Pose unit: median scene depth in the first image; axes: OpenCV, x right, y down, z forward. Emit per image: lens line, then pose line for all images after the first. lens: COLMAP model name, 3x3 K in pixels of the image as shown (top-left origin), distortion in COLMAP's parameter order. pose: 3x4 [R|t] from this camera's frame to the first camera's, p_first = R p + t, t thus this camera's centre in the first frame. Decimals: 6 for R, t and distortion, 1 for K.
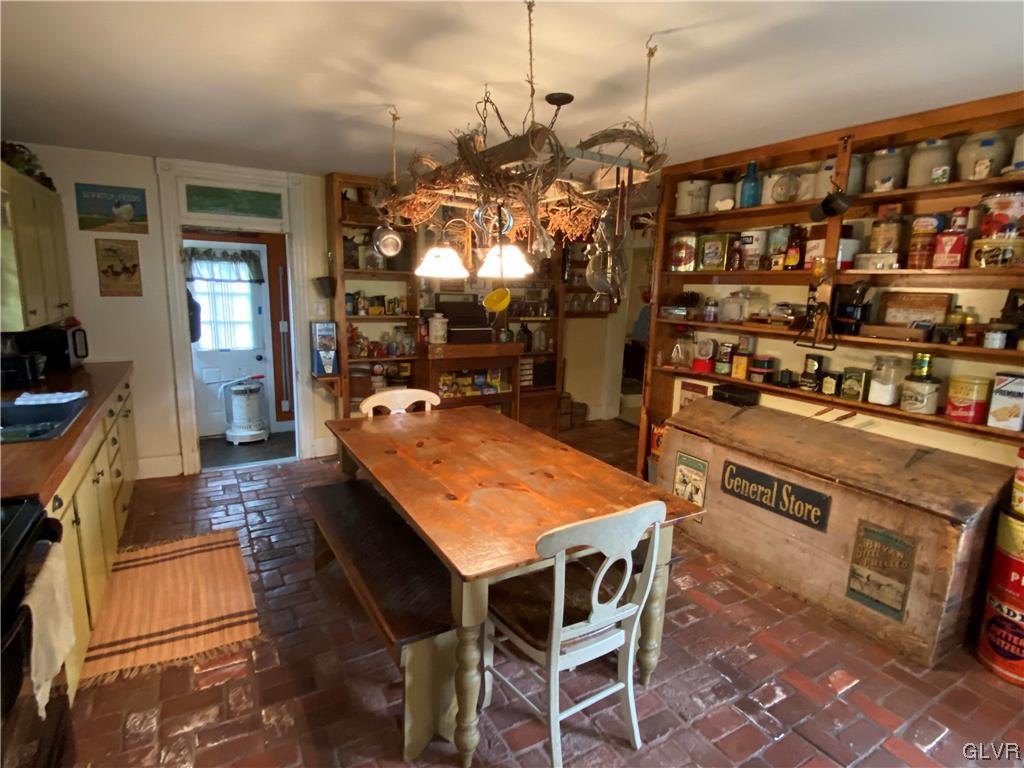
lens RADIAL K [[542.8, 0, 512.0], [0, 542.8, 384.0], [0, 0, 1]] dist [0.031309, -0.000560]
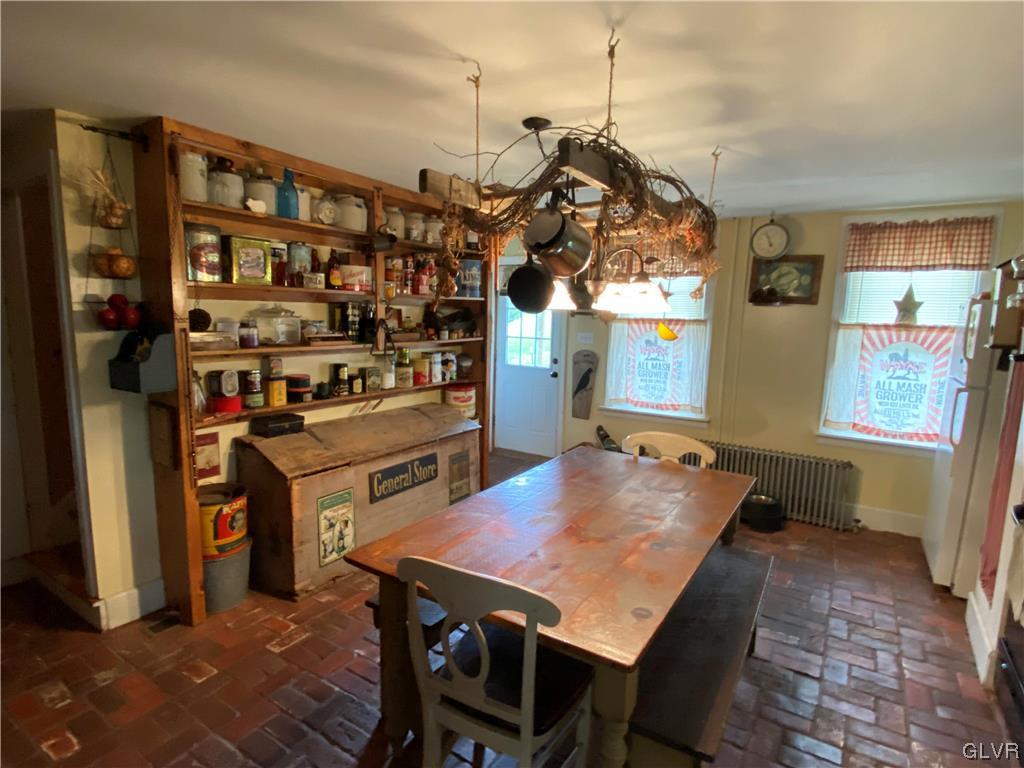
lens RADIAL K [[542.8, 0, 512.0], [0, 542.8, 384.0], [0, 0, 1]] dist [0.031309, -0.000560]
pose [[-0.461186, -0.159554, 0.872840, -0.641194], [0.124389, 0.962360, 0.241642, -0.253442], [-0.878541, 0.220014, -0.423980, 1.230744]]
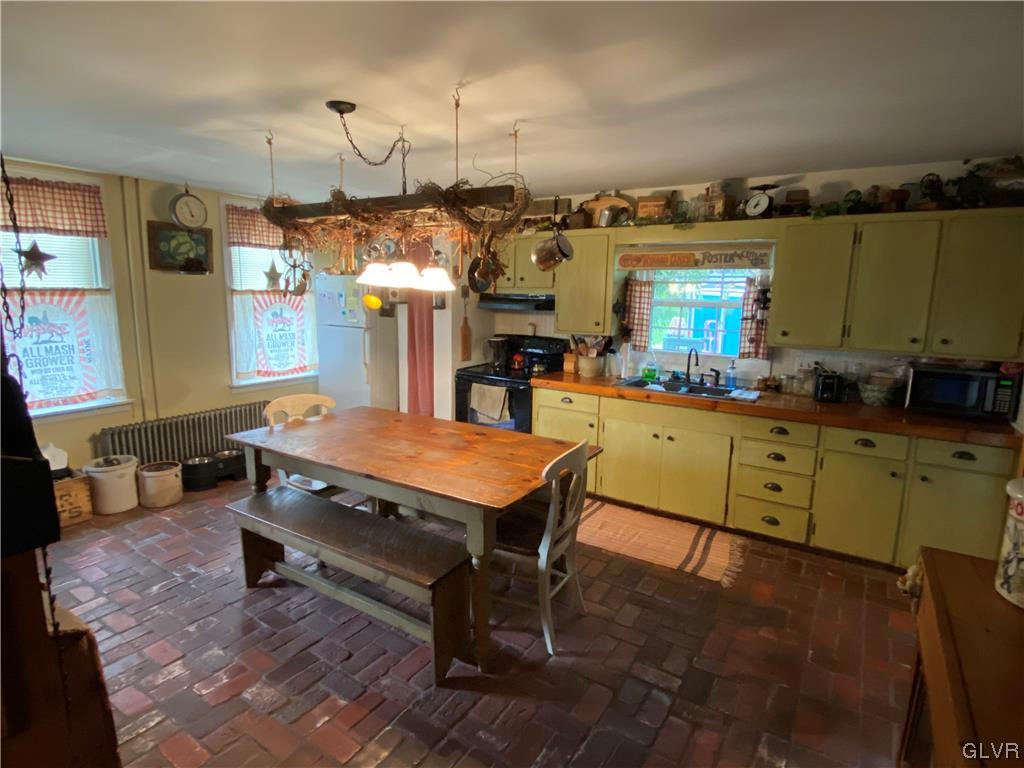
lens RADIAL K [[542.8, 0, 512.0], [0, 542.8, 384.0], [0, 0, 1]] dist [0.031309, -0.000560]
pose [[-0.892784, 0.036459, -0.449008, 0.218614], [-0.121988, 0.939914, 0.318875, -0.321287], [0.433654, 0.339460, -0.834692, 1.701320]]
